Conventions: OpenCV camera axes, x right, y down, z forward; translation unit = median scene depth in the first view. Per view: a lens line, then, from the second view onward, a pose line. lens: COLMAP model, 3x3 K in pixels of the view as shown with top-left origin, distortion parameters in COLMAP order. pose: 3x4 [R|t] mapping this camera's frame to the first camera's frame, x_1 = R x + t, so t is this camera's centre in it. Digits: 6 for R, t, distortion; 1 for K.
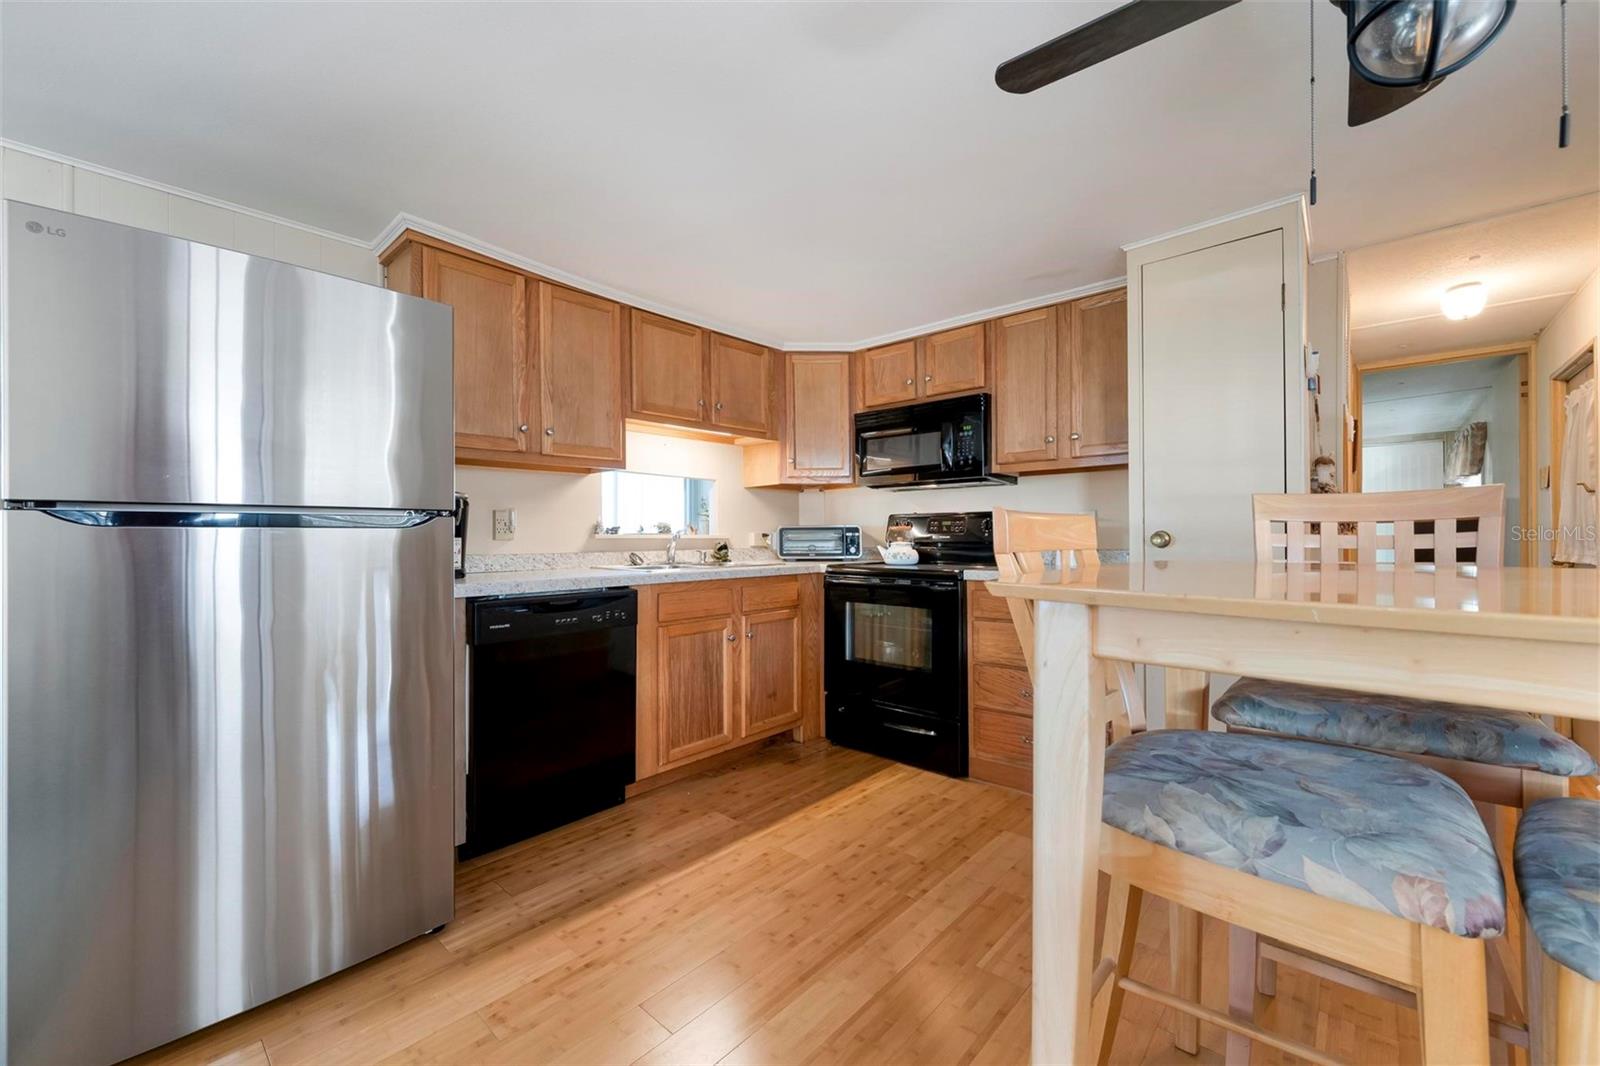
lens RADIAL K [[634.0, 0, 809.5], [0, 634.0, 533.8], [0, 0, 1]] dist [0.000236, 0.000063]
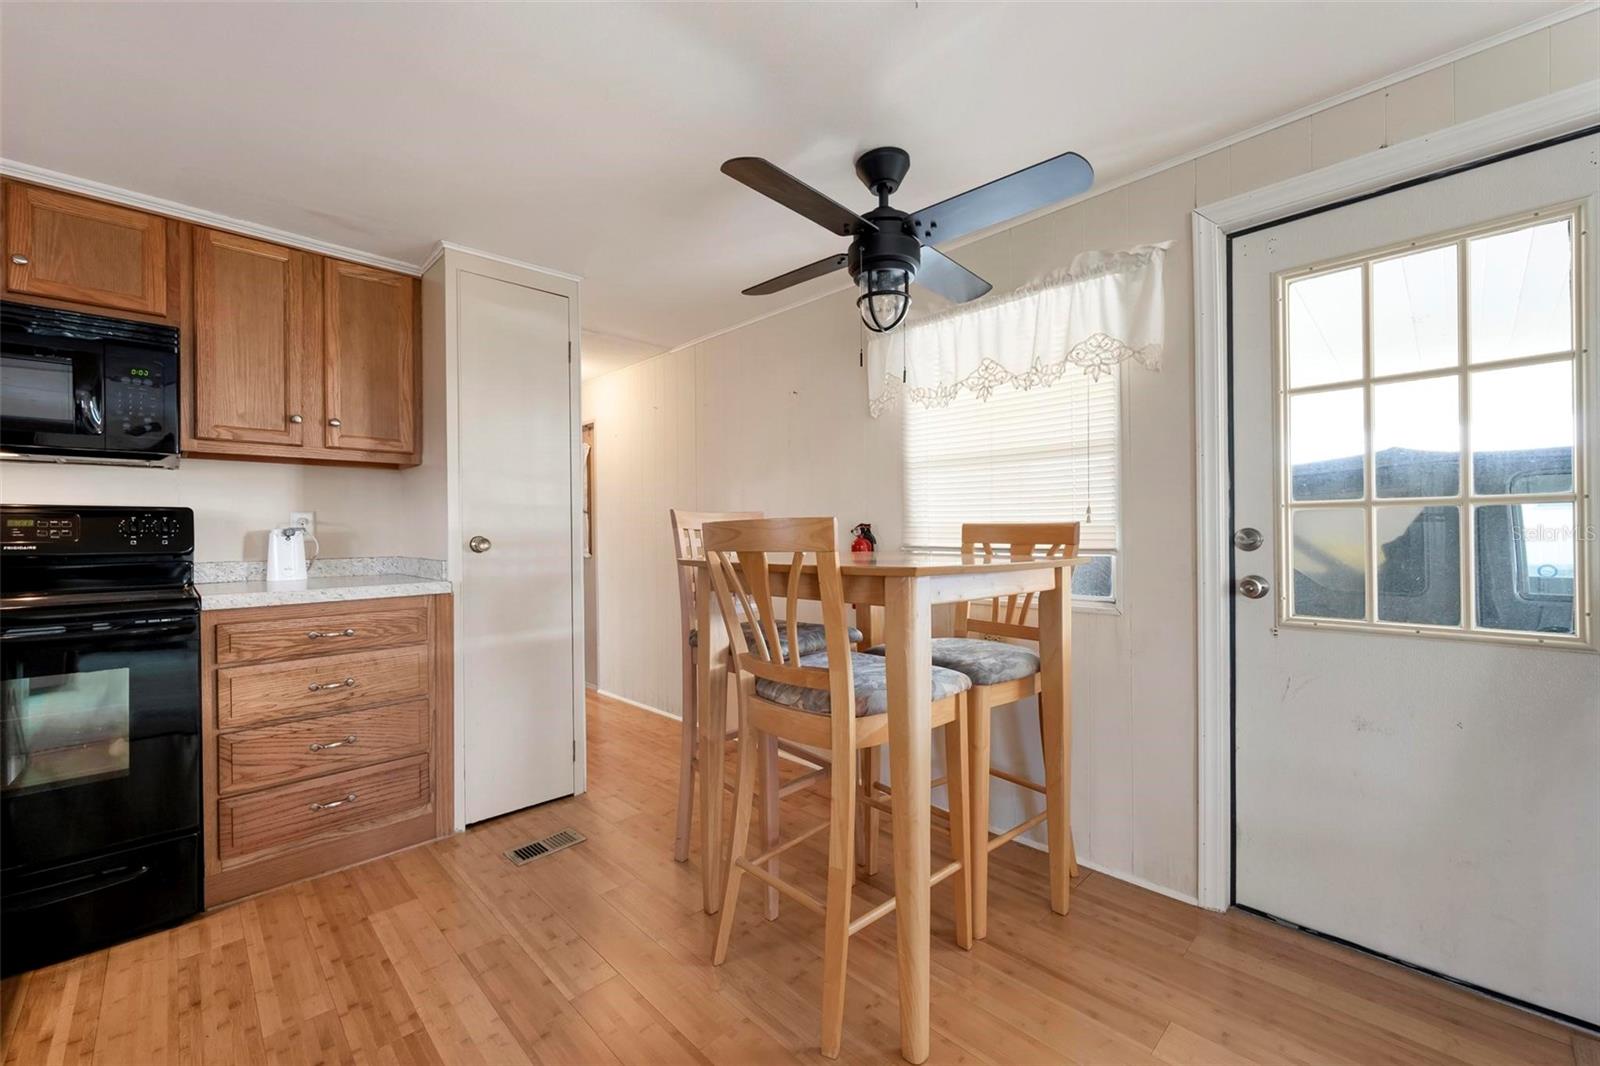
lens RADIAL K [[646.5, 0, 800.0], [0, 646.5, 533.0], [0, 0, 1]] dist [0.000917, 0.000139]
pose [[0.076537, 0.005734, 0.997050, -0.370066], [0.006050, 0.999962, -0.006215, -0.000249], [-0.997048, 0.006508, 0.076500, 0.323880]]
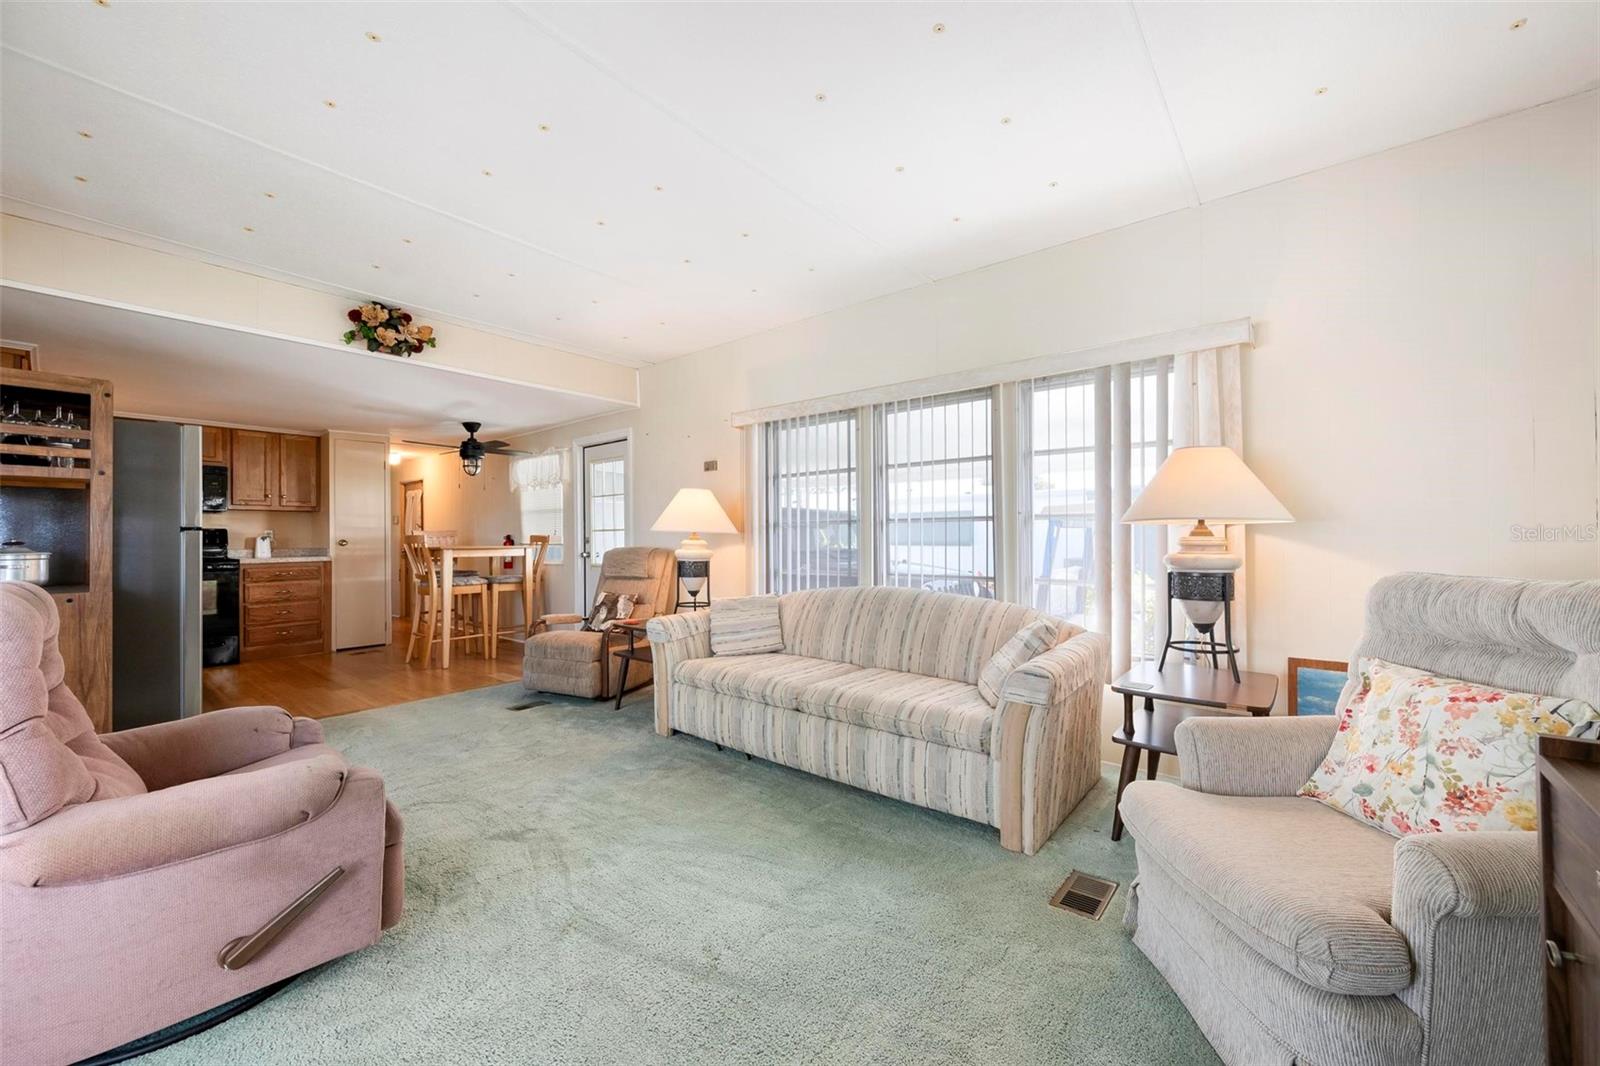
lens RADIAL K [[621.8, 0, 802.5], [0, 621.8, 535.0], [0, 0, 1]] dist [-0.002658, -0.000180]
pose [[-0.033368, 0.010899, 0.999384, -1.749703], [0.005106, 0.999929, -0.010734, 0.011741], [-0.999430, 0.004745, -0.033421, -0.704873]]
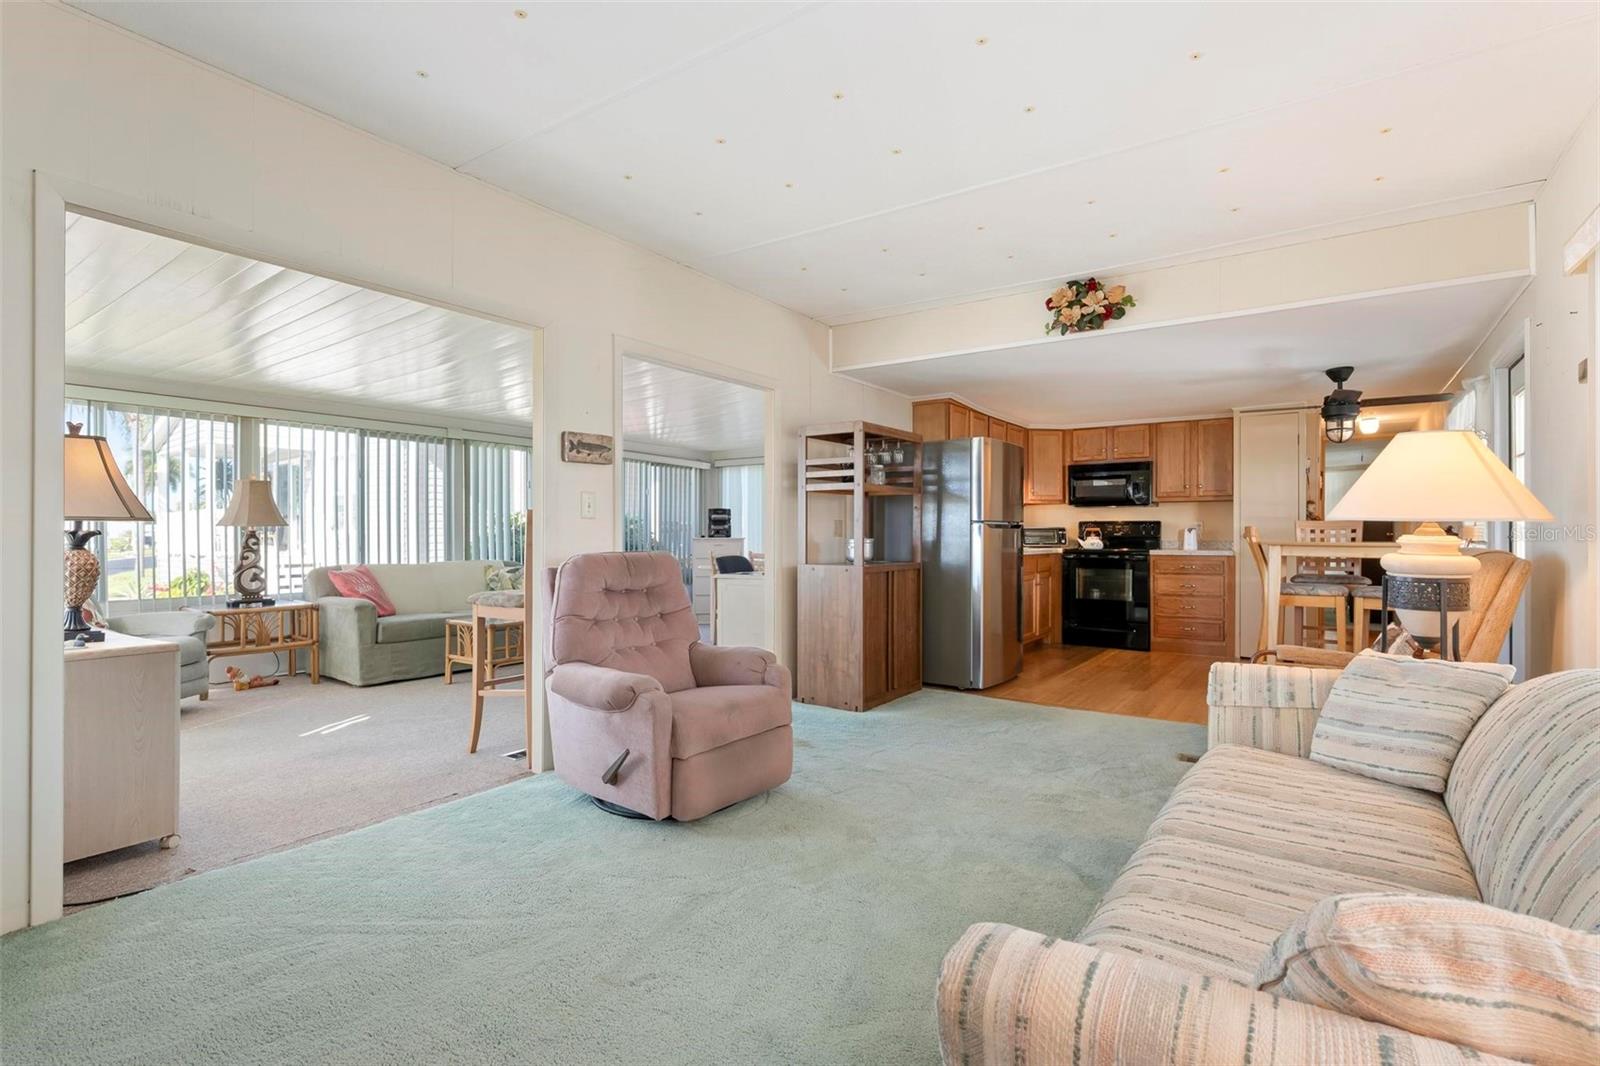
lens RADIAL K [[751.4, 0, 804.3], [0, 751.4, 533.8], [0, 0, 1]] dist [-0.003754, -0.000142]
pose [[0.993459, 0.007893, 0.113914, -1.128496], [-0.008116, 0.999966, 0.001495, 0.009261], [-0.113898, -0.002409, 0.993489, -1.272389]]
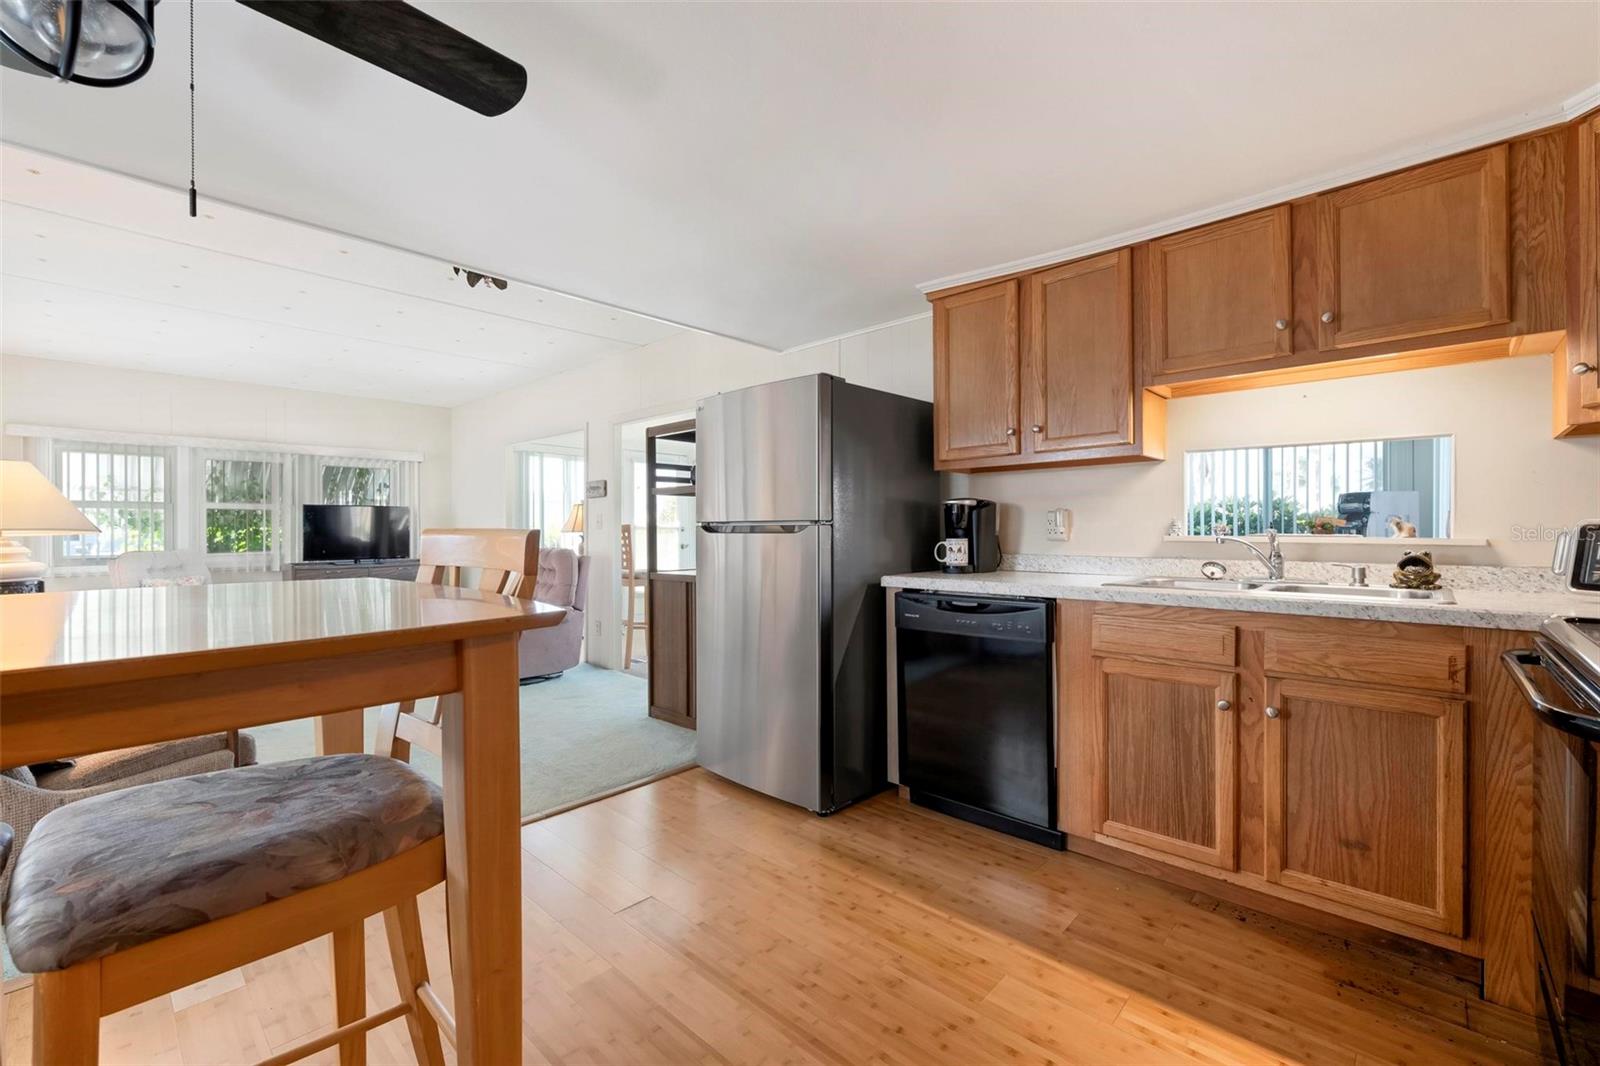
lens RADIAL K [[674.6, 0, 800.0], [0, 674.6, 533.0], [0, 0, 1]] dist [0.001079, -0.000022]
pose [[-0.027129, 0.009668, -0.999585, 0.557737], [0.006163, 0.999936, 0.009504, -0.014565], [0.999613, -0.005903, -0.027187, 0.603348]]
